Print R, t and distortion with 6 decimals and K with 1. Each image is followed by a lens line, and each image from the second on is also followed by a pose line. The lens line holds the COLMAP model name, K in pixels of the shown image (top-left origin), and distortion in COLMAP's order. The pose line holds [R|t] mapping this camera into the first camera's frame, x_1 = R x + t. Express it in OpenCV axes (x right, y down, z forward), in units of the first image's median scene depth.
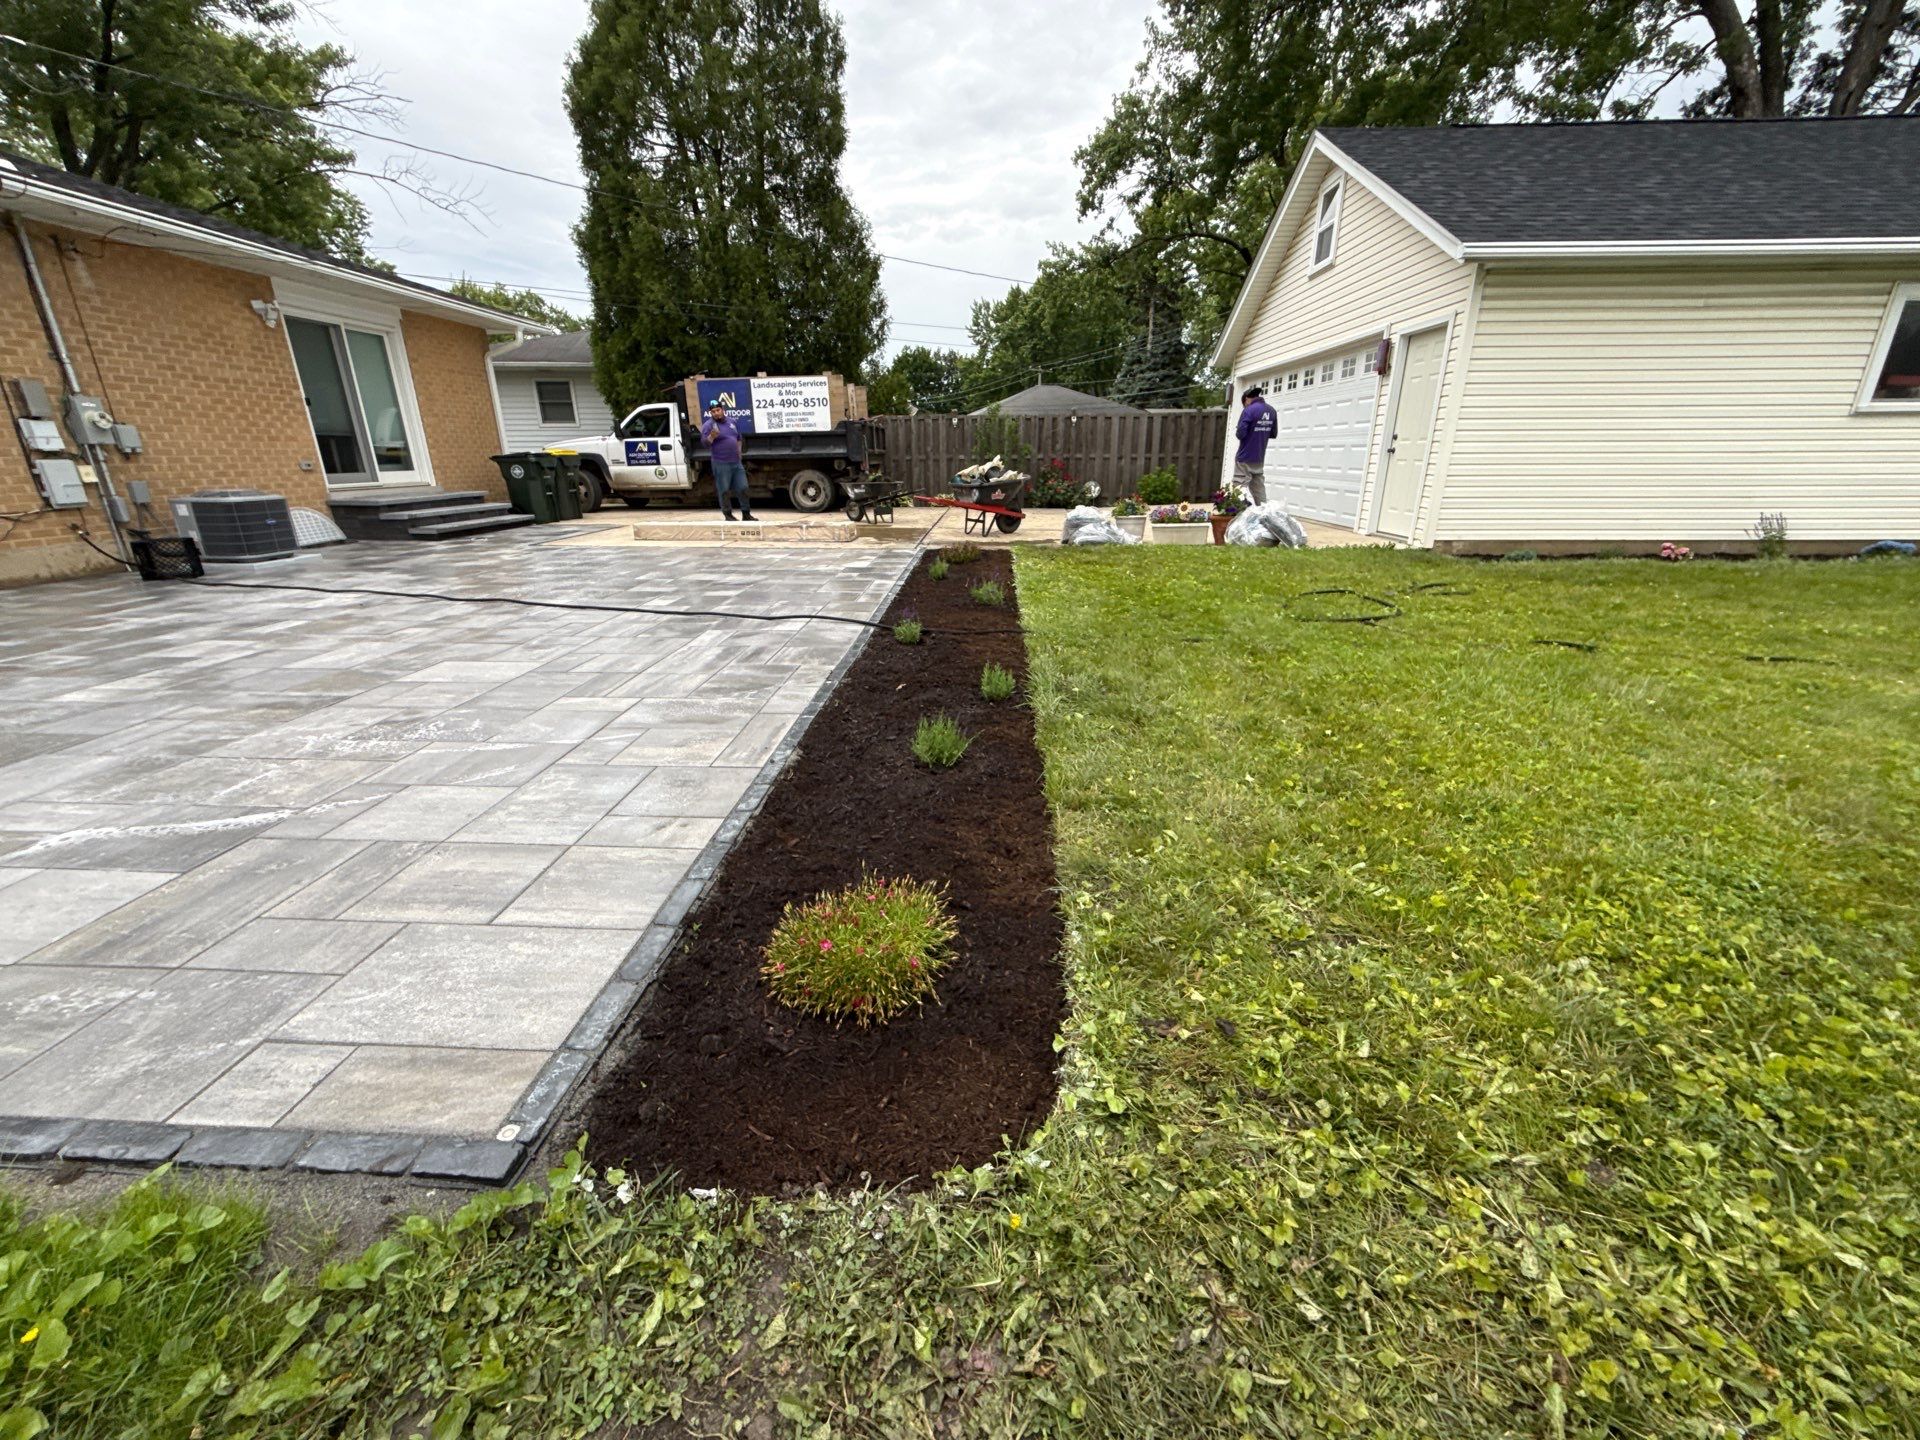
lens RADIAL K [[762.6, 0, 956.3], [0, 762.6, 714.5], [0, 0, 1]] dist [0.001257, -0.000444]
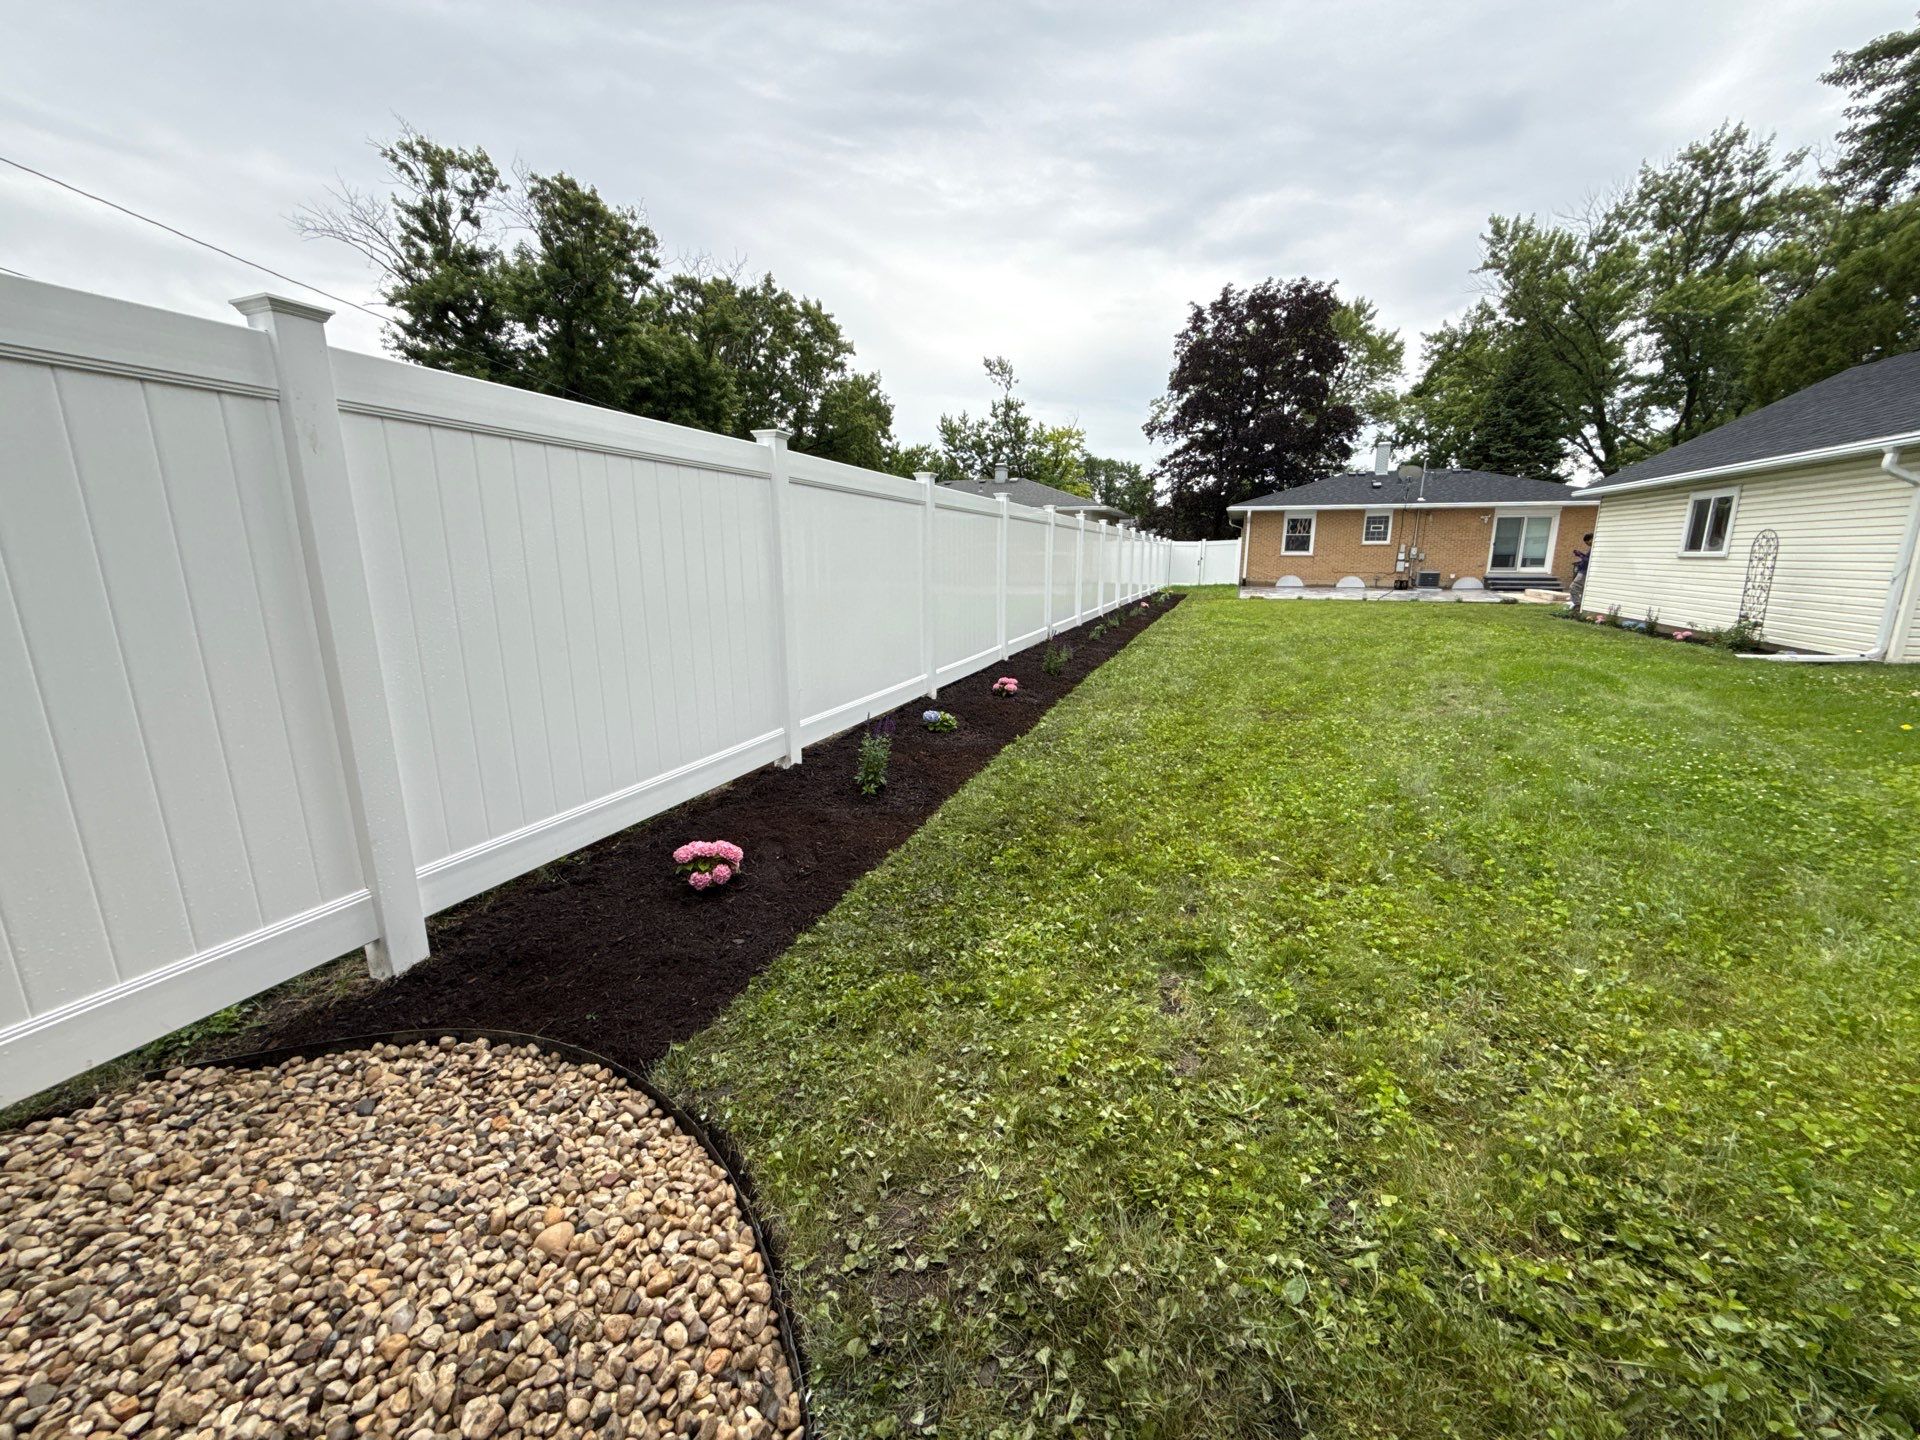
lens RADIAL K [[762.6, 0, 954.8], [0, 762.6, 719.4], [0, 0, 1]] dist [0.001257, -0.000444]
pose [[-0.306590, 0.212673, -0.927778, 3.568602], [-0.308547, 0.899882, 0.308240, -0.071559], [0.900445, 0.380766, -0.210276, -0.038763]]
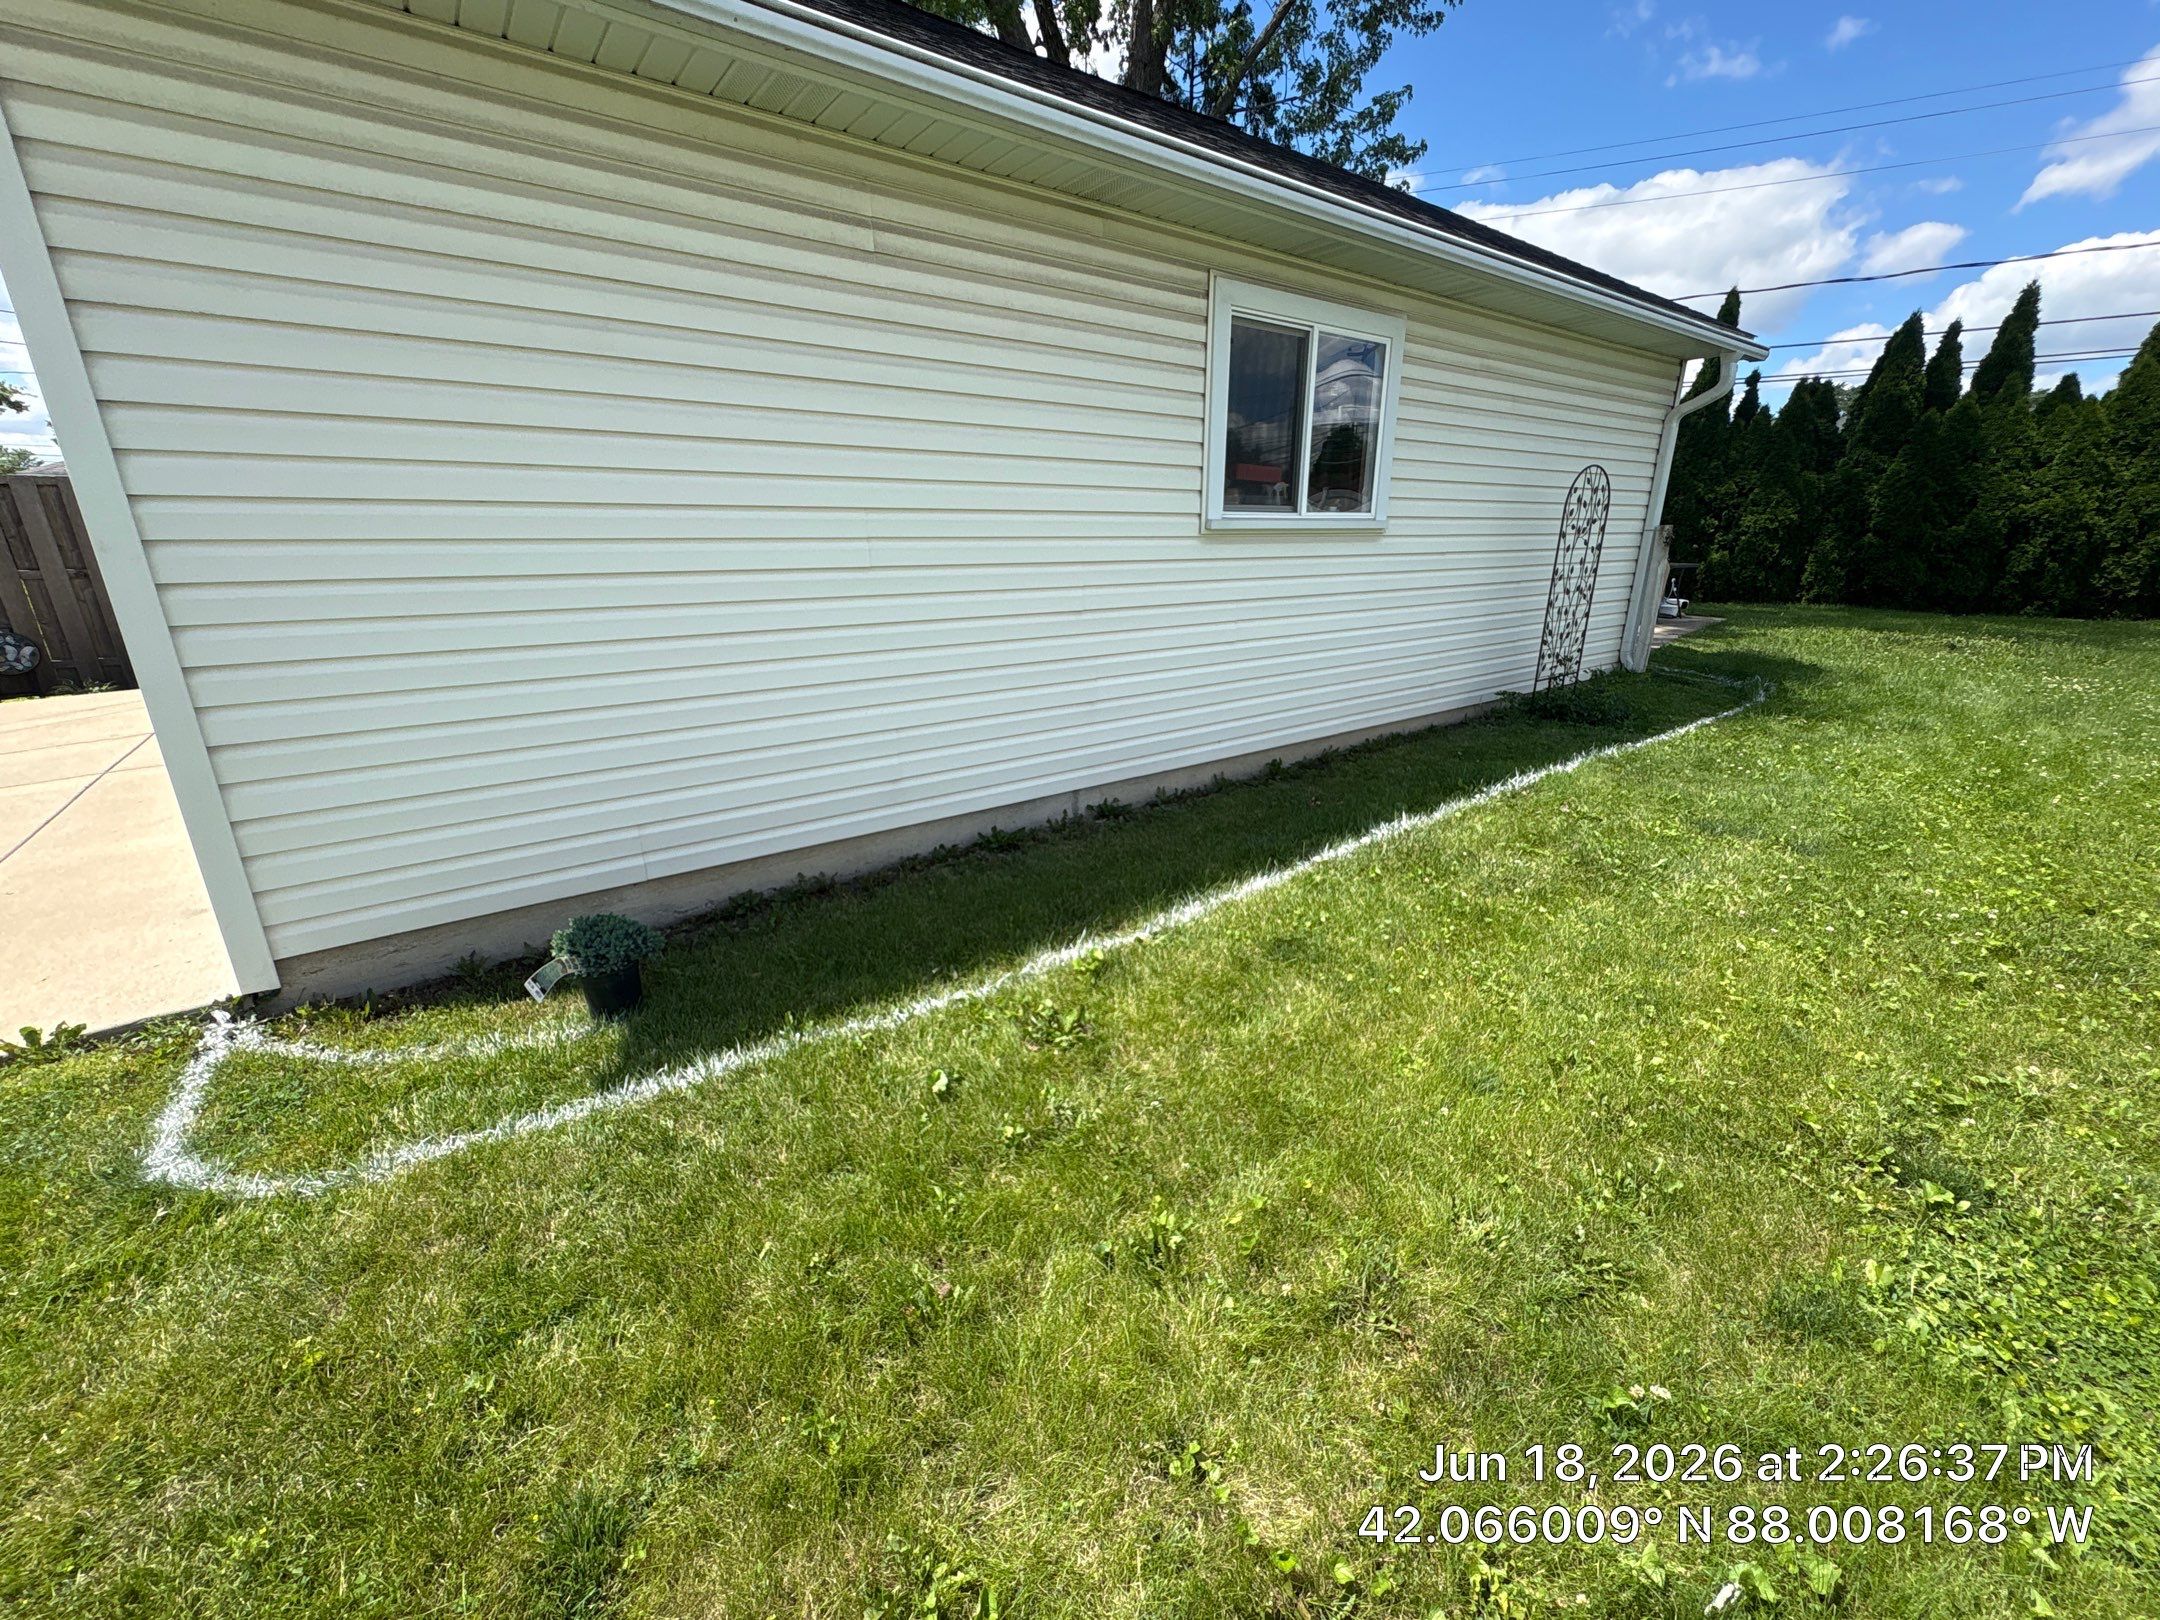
lens RADIAL K [[858.0, 0, 1089.9], [0, 858.0, 807.0], [0, 0, 1]] dist [0.001257, -0.000444]
pose [[0.772820, -0.189173, 0.605775, 0.742209], [0.200789, 0.978389, 0.049377, -0.261023], [-0.602024, 0.083474, 0.794103, 0.612299]]
